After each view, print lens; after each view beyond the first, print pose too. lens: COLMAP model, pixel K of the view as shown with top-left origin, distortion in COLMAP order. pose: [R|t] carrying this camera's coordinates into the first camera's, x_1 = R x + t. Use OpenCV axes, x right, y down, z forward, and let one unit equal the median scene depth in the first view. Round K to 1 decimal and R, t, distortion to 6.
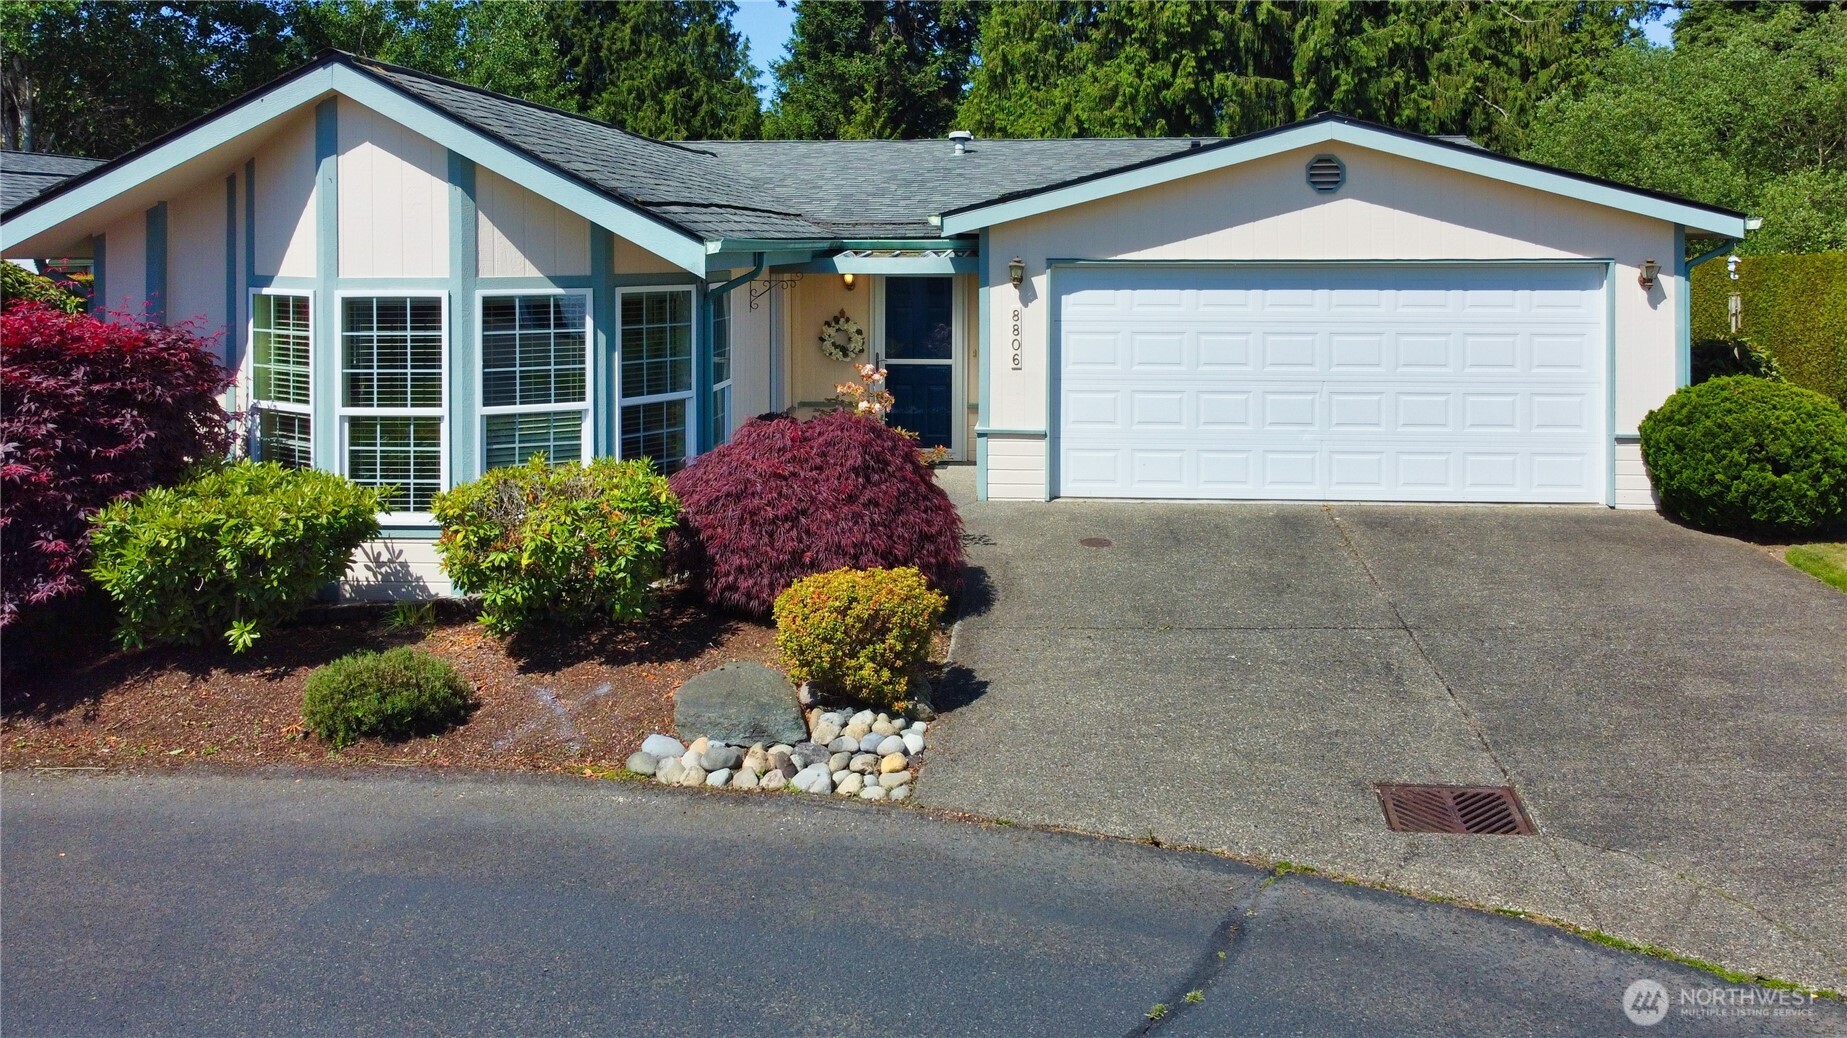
lens RADIAL K [[1429.1, 0, 921.8], [0, 1429.1, 383.2], [0, 0, 1]] dist [-0.003204, 0.002452]
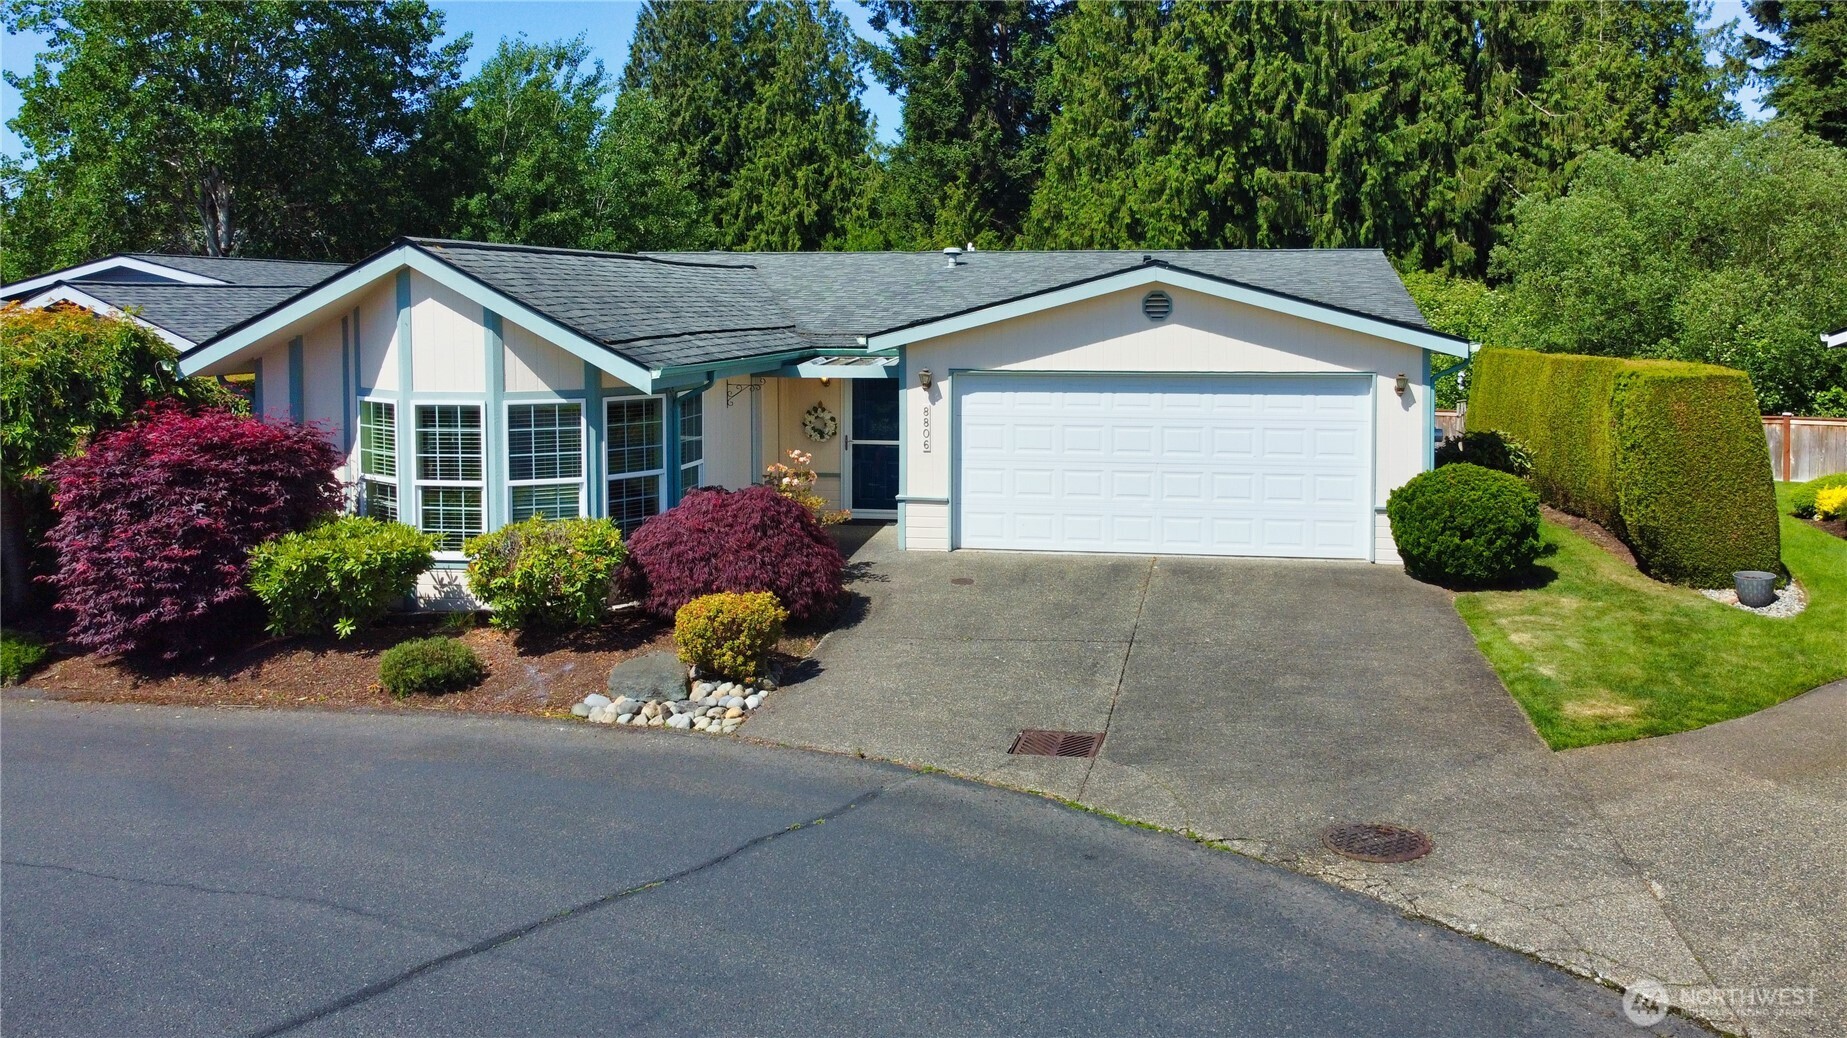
lens RADIAL K [[1322.1, 0, 923.5], [0, 1322.1, 519.0], [0, 0, 1]] dist [-0.003160, 0.001319]
pose [[0.996818, 0.012987, -0.078648, 0.213916], [-0.008424, 0.998276, 0.058079, -0.025182], [0.079267, -0.057232, 0.995209, -0.304060]]
